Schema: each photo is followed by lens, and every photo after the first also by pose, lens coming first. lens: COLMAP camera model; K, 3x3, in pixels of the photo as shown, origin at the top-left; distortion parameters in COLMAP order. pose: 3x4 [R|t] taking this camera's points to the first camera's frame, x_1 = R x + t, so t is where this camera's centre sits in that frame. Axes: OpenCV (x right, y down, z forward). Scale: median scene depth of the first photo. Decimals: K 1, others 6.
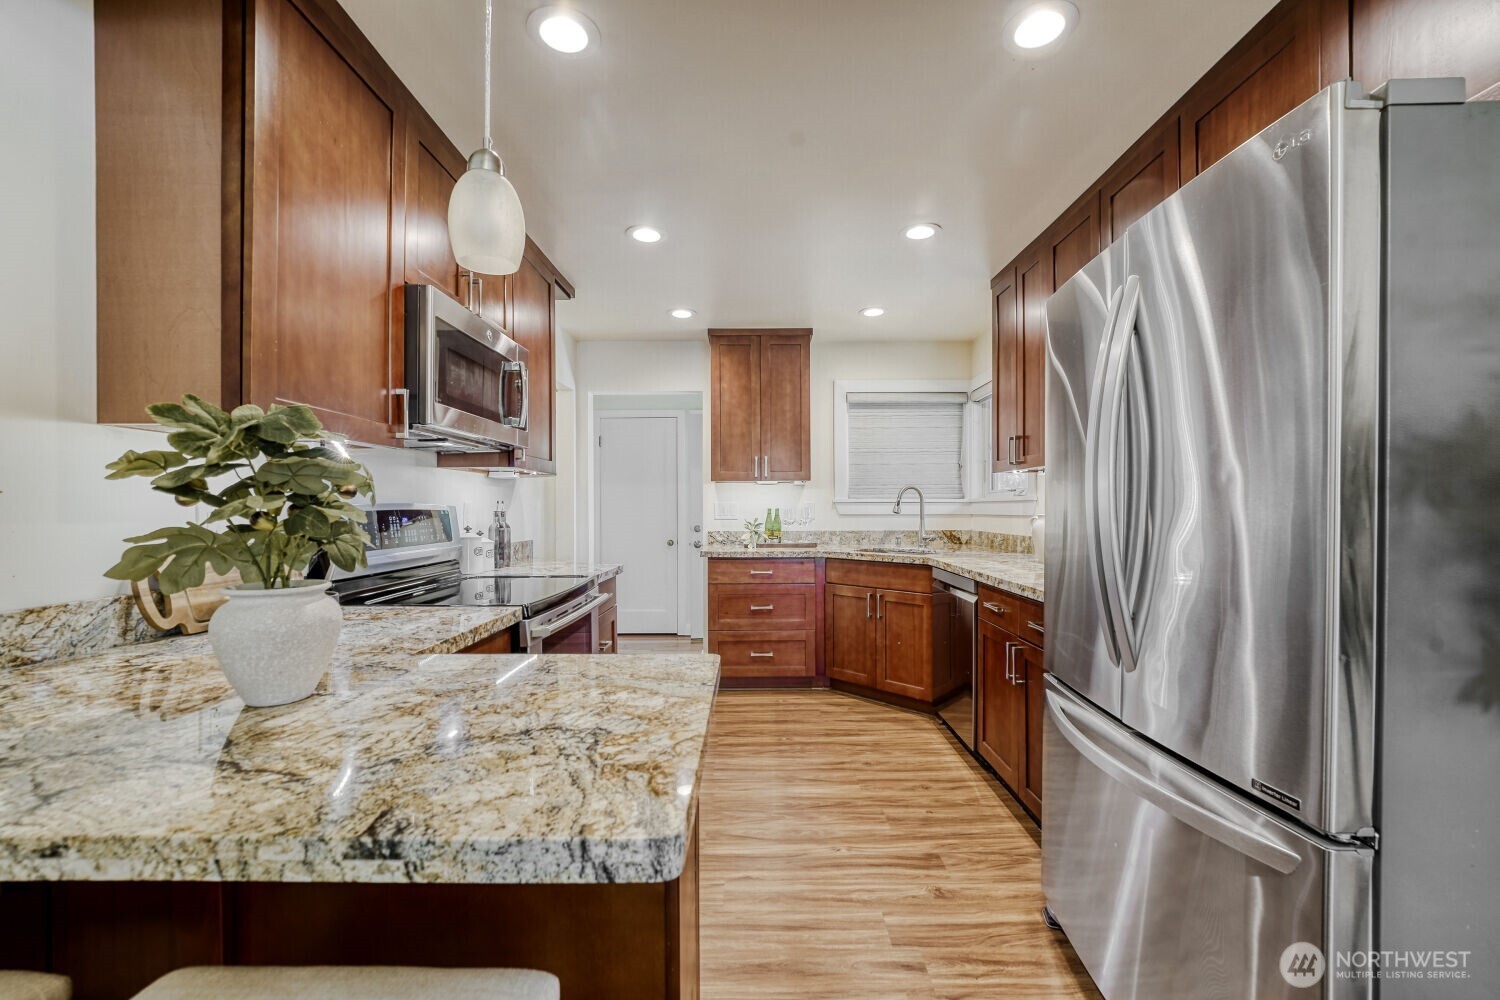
lens RADIAL K [[599.0, 0, 744.9], [0, 599.0, 513.0], [0, 0, 1]] dist [-0.014459, 0.000795]
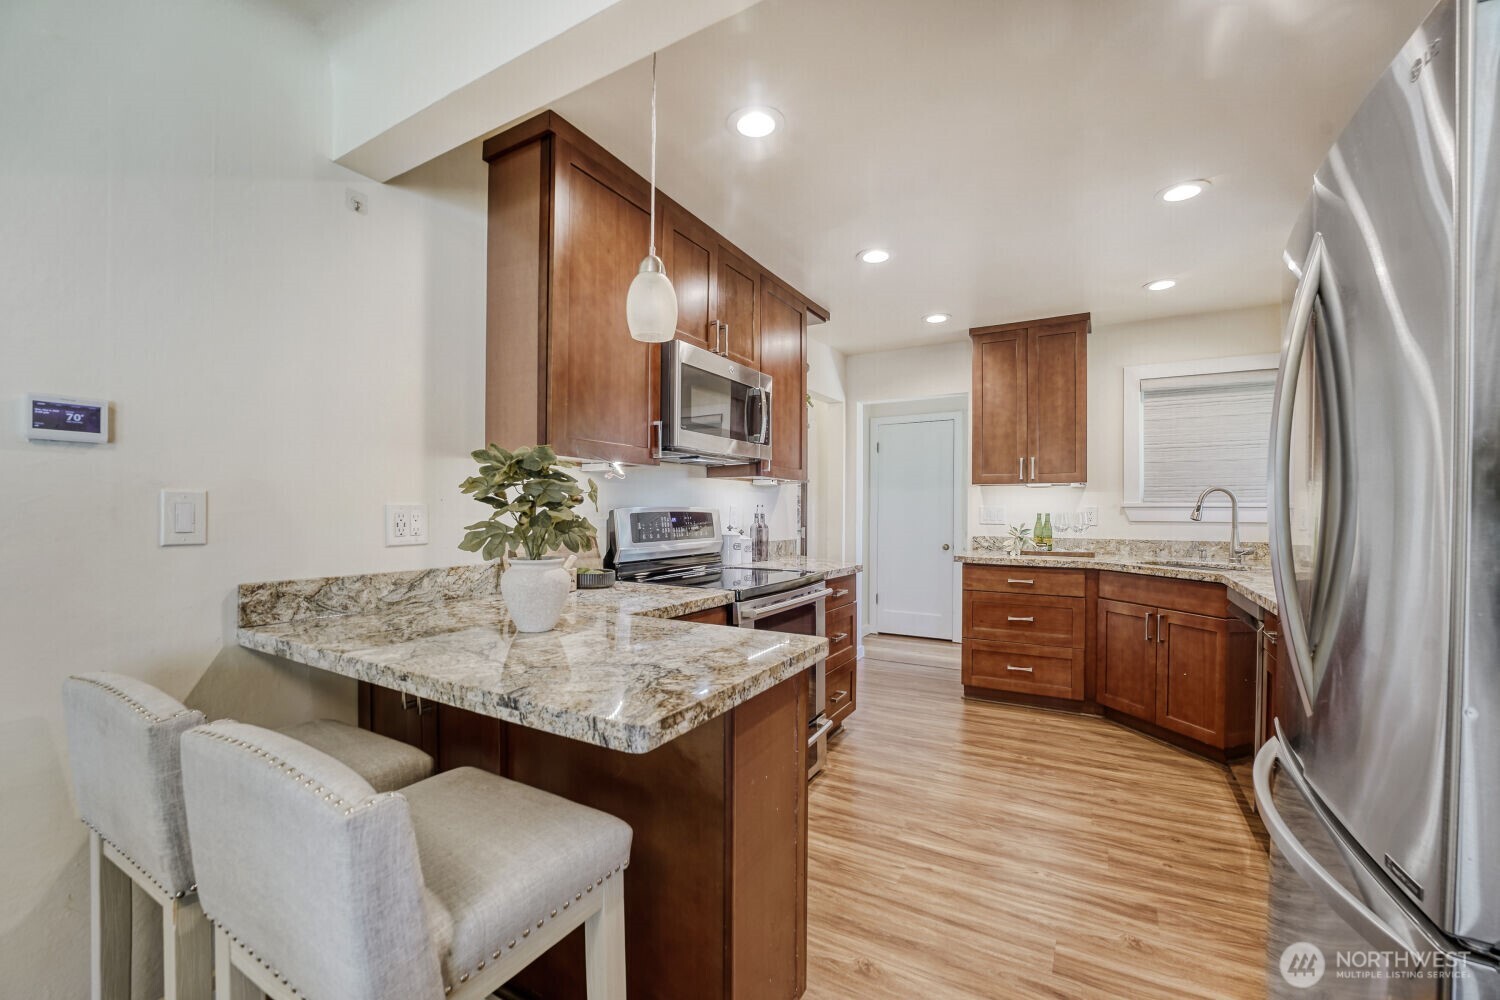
lens RADIAL K [[599.0, 0, 750.8], [0, 599.0, 518.9], [0, 0, 1]] dist [-0.014459, 0.000795]
pose [[0.868243, 0.013171, -0.495965, 0.171232], [-0.010932, 0.999913, 0.007417, -0.001421], [0.496019, -0.001018, 0.868311, -0.038100]]
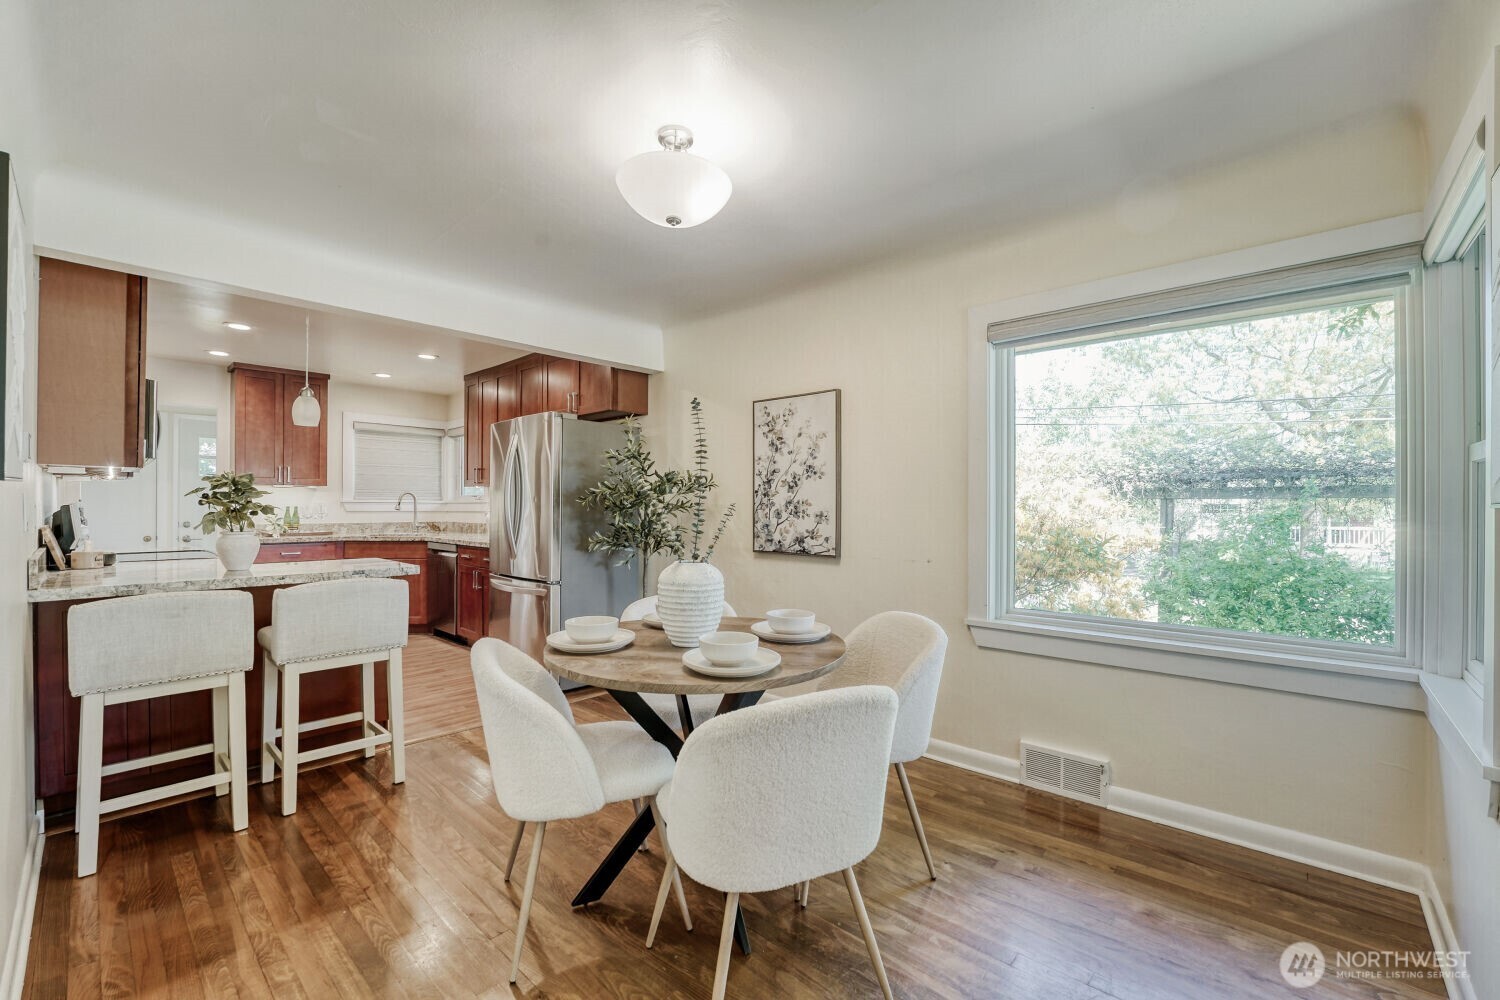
lens RADIAL K [[599.0, 0, 750.7], [0, 599.0, 499.8], [0, 0, 1]] dist [-0.014459, 0.000795]
pose [[0.651443, 0.014859, 0.758552, -0.432355], [-0.000253, 0.999812, -0.019367, 0.004614], [-0.758698, 0.012425, 0.651324, -0.919884]]
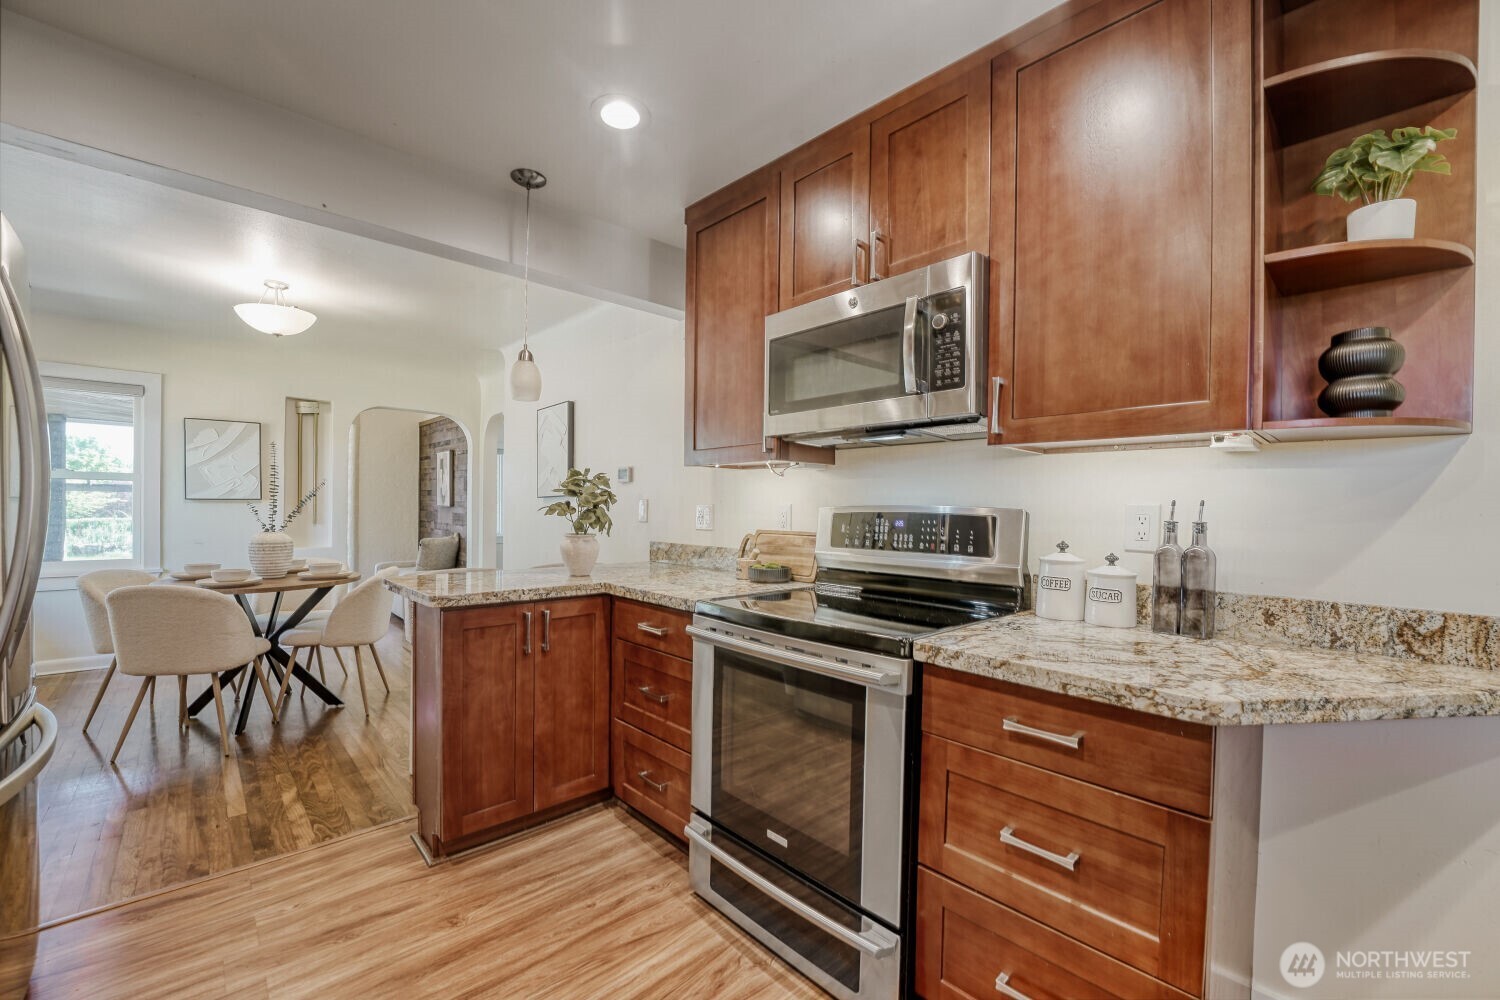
lens RADIAL K [[599.0, 0, 742.8], [0, 599.0, 514.3], [0, 0, 1]] dist [-0.014459, 0.000795]
pose [[-0.717518, 0.001767, -0.696538, 0.205181], [-0.016604, 0.999669, 0.019640, -0.013311], [0.696342, 0.025658, -0.717251, 1.161434]]
